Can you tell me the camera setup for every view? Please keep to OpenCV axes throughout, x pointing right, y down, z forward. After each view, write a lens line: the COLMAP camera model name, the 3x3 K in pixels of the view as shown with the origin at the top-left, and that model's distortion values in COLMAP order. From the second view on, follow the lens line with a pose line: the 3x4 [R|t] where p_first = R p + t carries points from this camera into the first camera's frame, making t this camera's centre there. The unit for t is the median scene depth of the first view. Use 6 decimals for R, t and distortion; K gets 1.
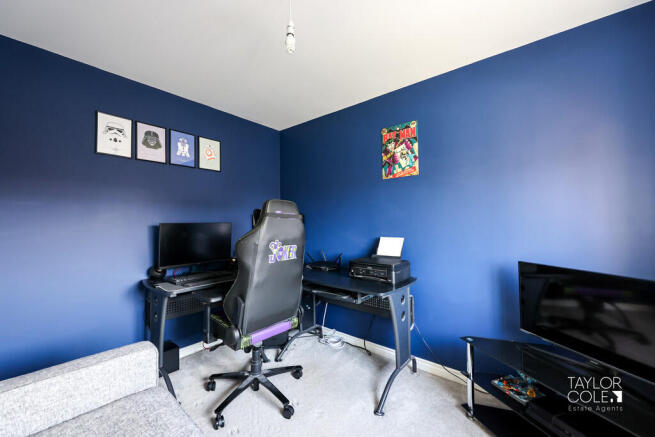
lens RADIAL K [[264.5, 0, 326.4], [0, 264.5, 218.6], [0, 0, 1]] dist [0.000391, 0.000263]
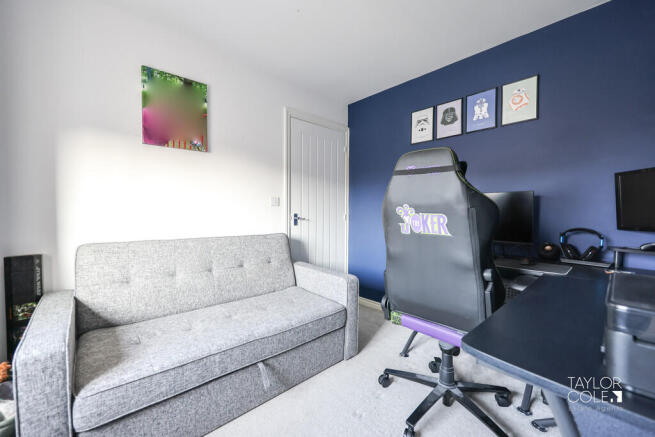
lens RADIAL K [[264.5, 0, 326.2], [0, 264.5, 218.5], [0, 0, 1]] dist [0.000391, 0.000263]
pose [[-0.139264, 0.025828, -0.989918, 0.450639], [0.007666, 0.999658, 0.025004, 0.075988], [0.990226, -0.004106, -0.139414, 0.664265]]
